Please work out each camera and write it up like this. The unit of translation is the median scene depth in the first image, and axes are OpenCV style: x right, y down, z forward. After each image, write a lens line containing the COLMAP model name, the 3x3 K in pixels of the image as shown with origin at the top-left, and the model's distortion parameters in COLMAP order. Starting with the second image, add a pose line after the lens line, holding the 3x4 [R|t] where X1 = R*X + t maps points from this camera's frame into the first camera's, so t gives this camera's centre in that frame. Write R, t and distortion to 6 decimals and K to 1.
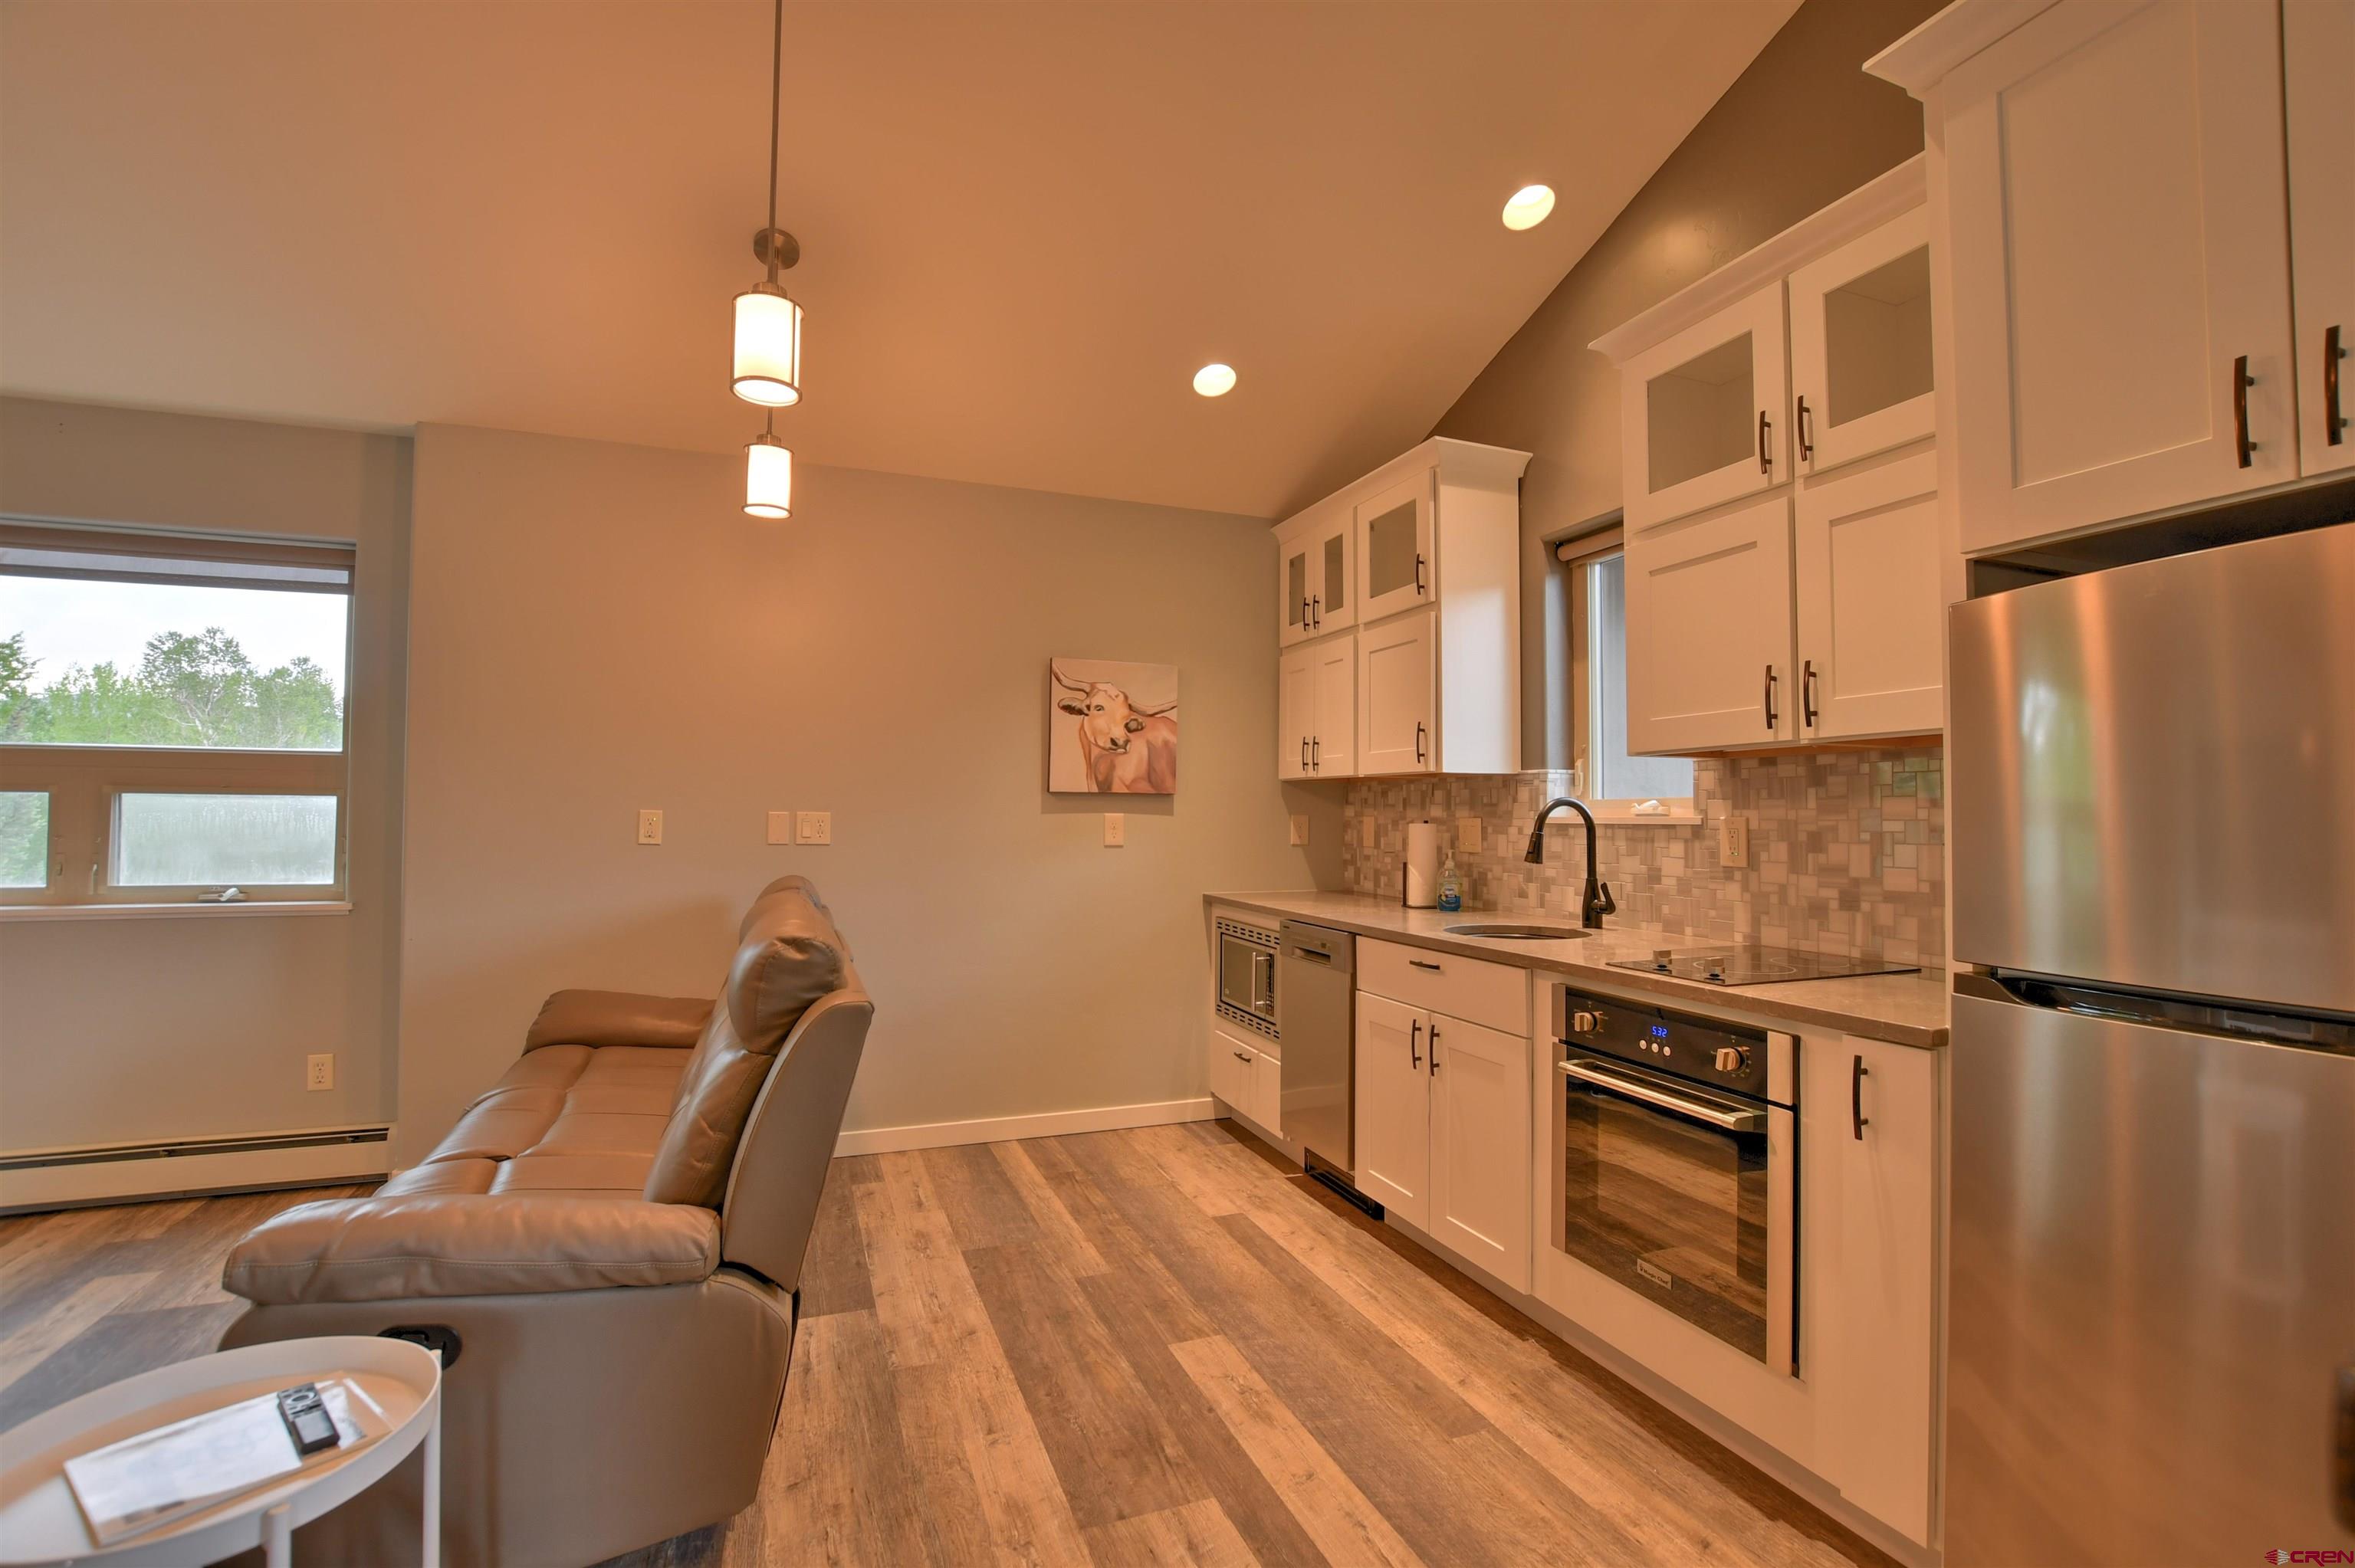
lens RADIAL K [[1037.8, 0, 1179.8], [0, 1037.8, 788.8], [0, 0, 1]] dist [-0.034851, 0.004376]
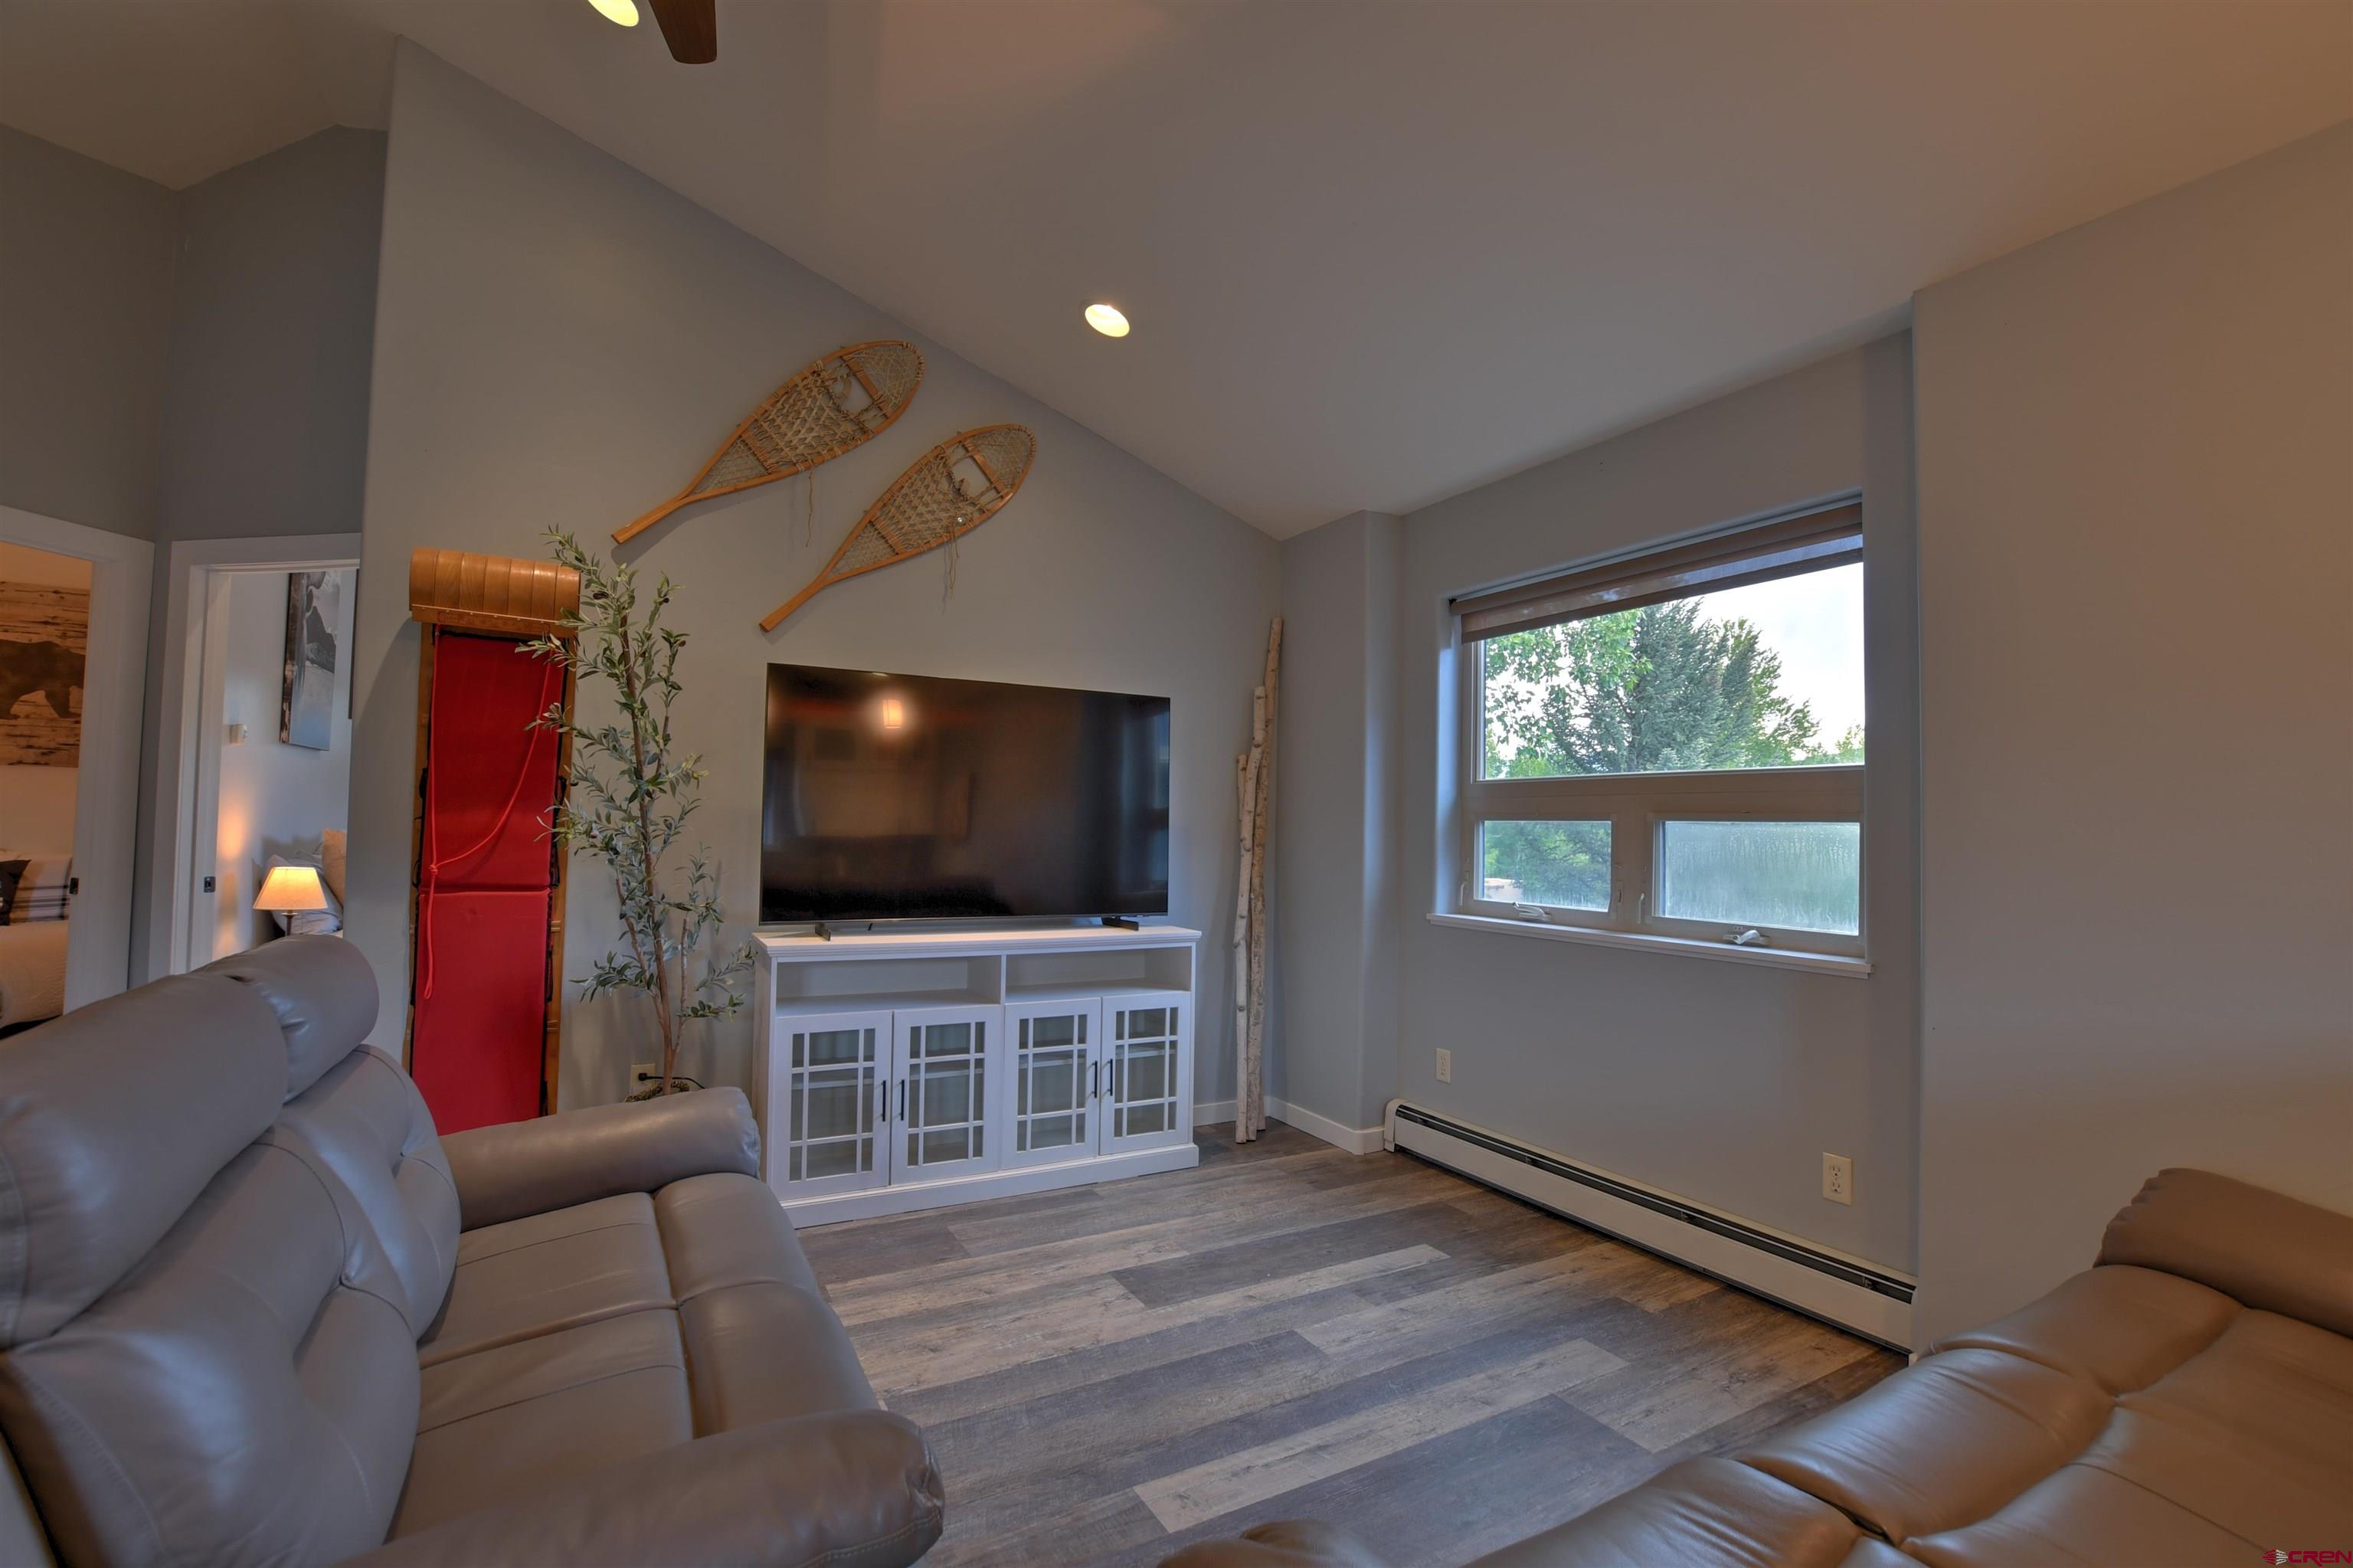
lens RADIAL K [[1037.1, 0, 1178.8], [0, 1037.1, 788.8], [0, 0, 1]] dist [-0.034851, 0.004376]
pose [[0.143414, -0.039454, -0.988876, -0.137254], [0.005937, 0.999221, -0.039006, 0.009274], [0.989645, -0.000277, 0.143536, 0.386445]]
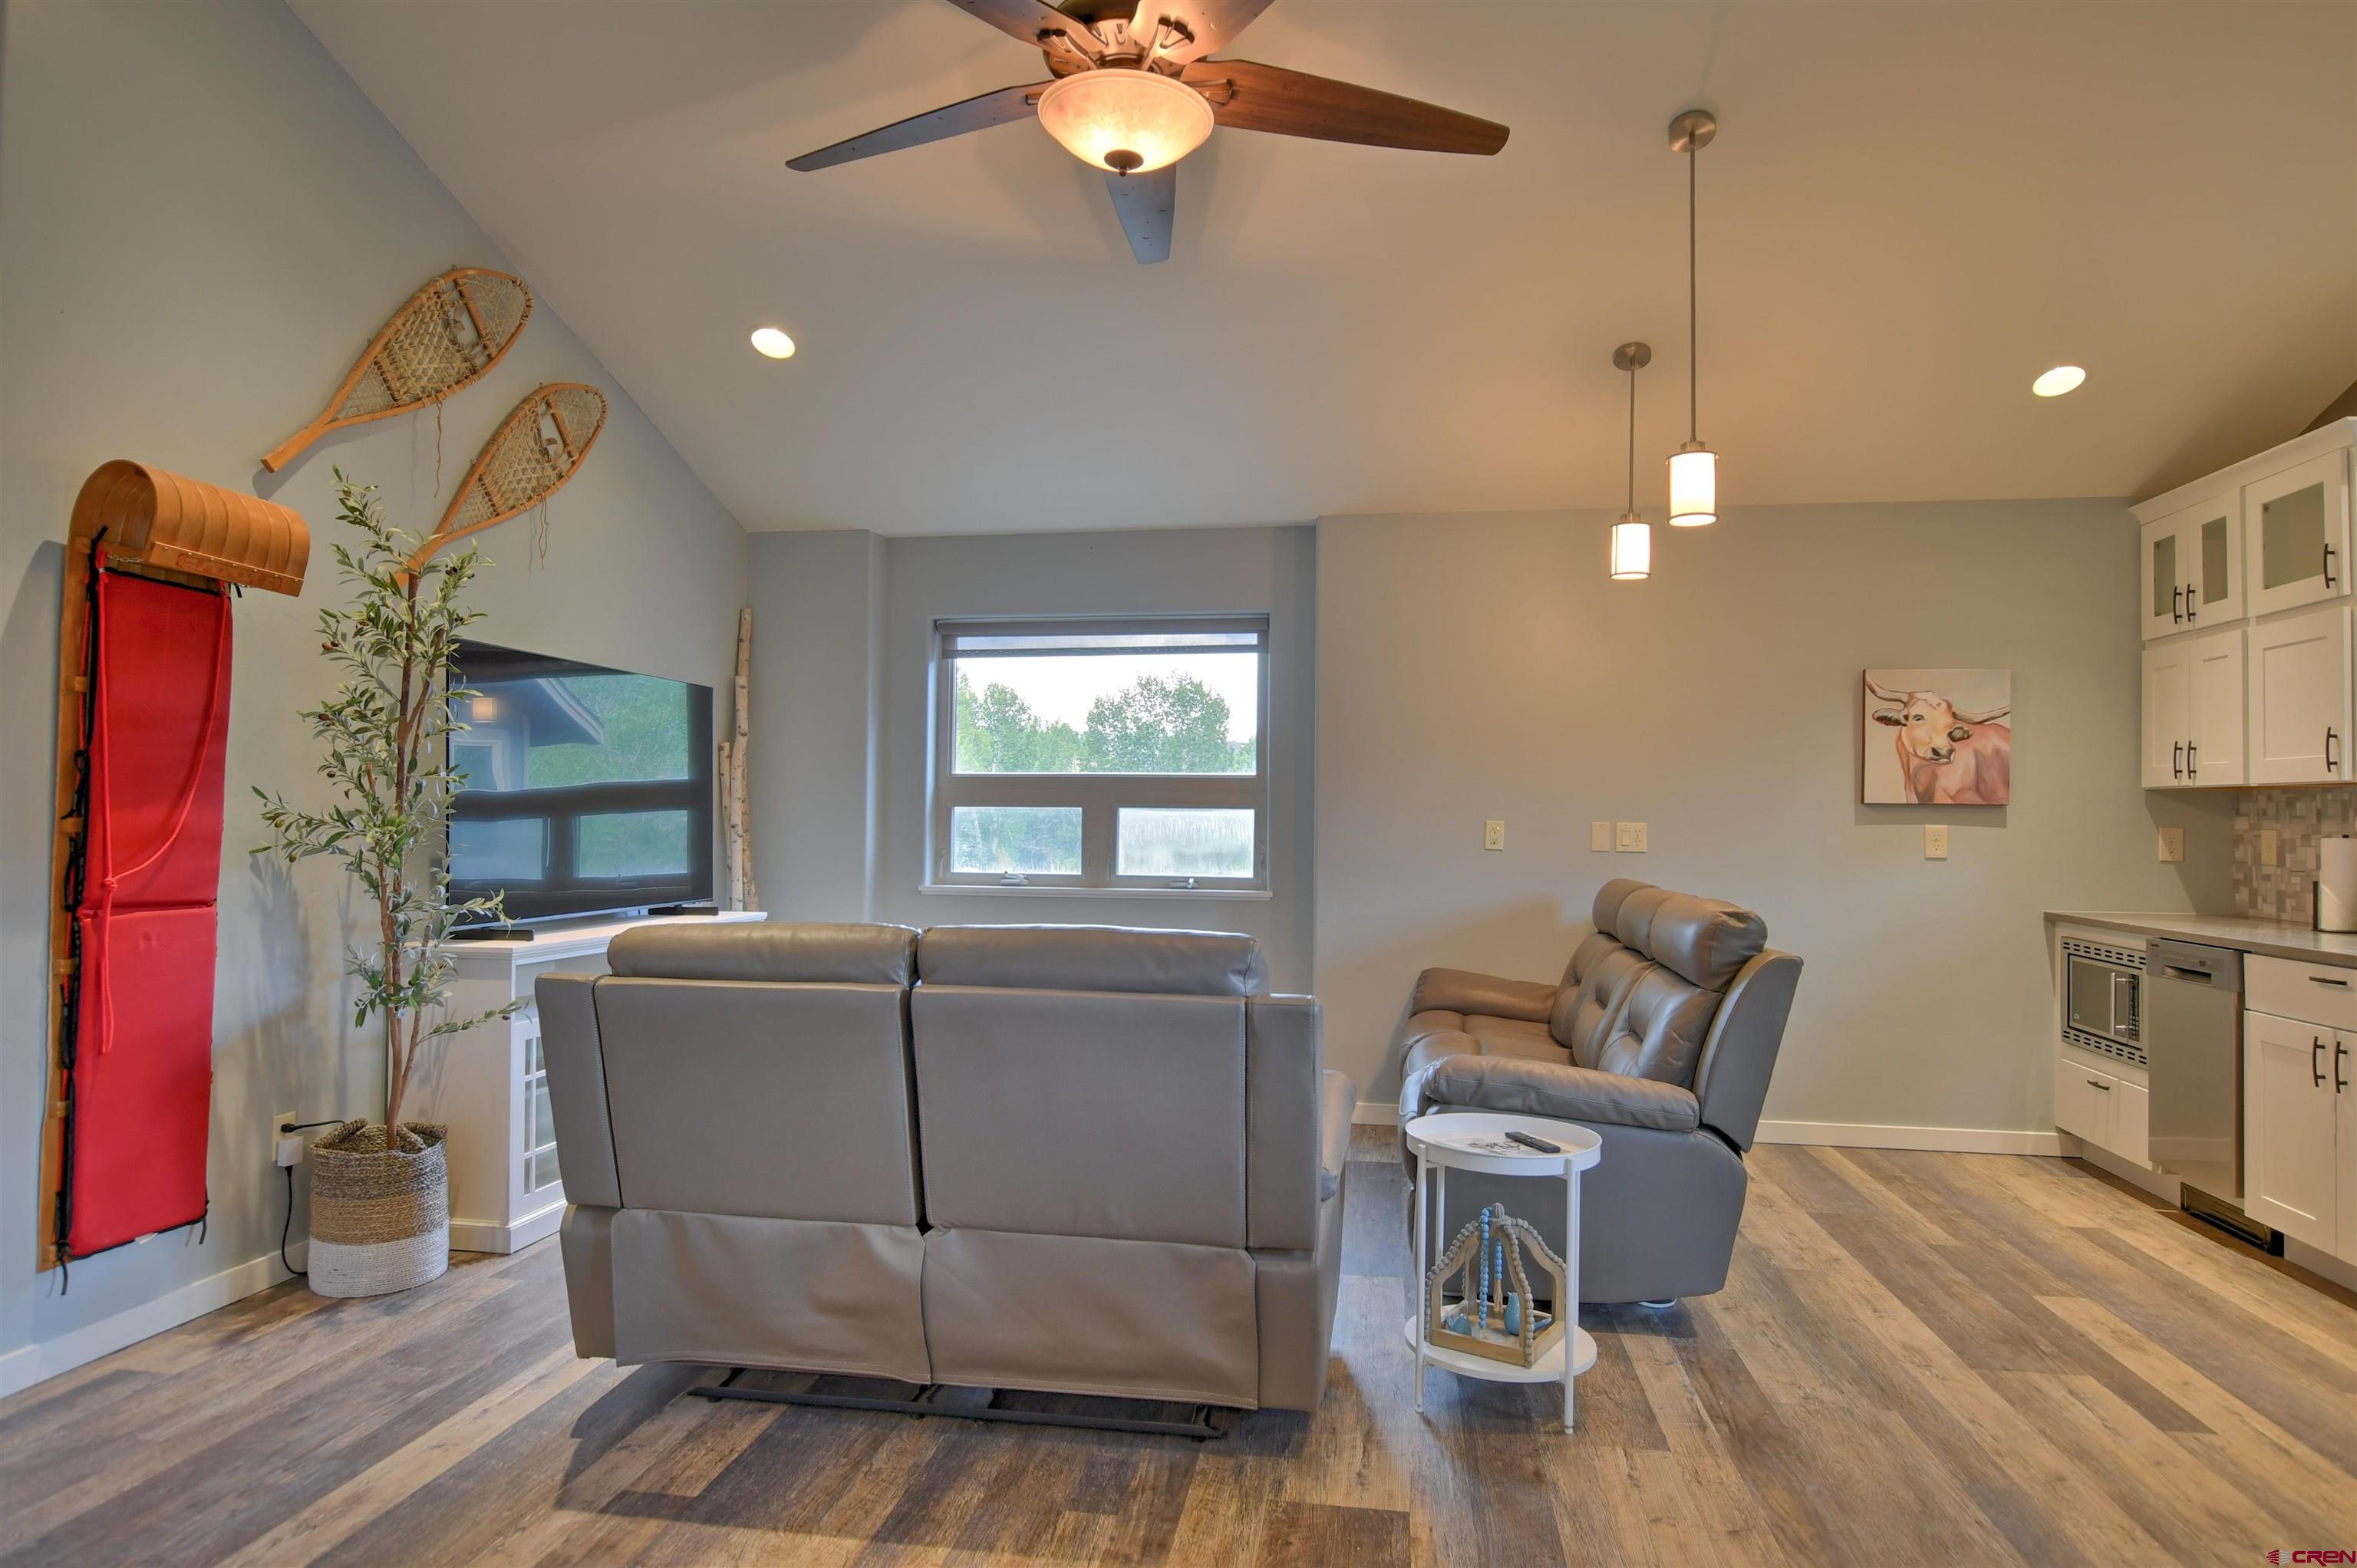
lens RADIAL K [[1334.5, 0, 1179.6], [0, 1334.5, 791.3], [0, 0, 1]] dist [-0.008226, -0.000508]
pose [[0.864504, -0.008093, -0.502560, -0.060366], [0.007916, 0.999966, -0.002487, -0.012801], [0.502563, -0.001829, 0.864539, -0.533407]]
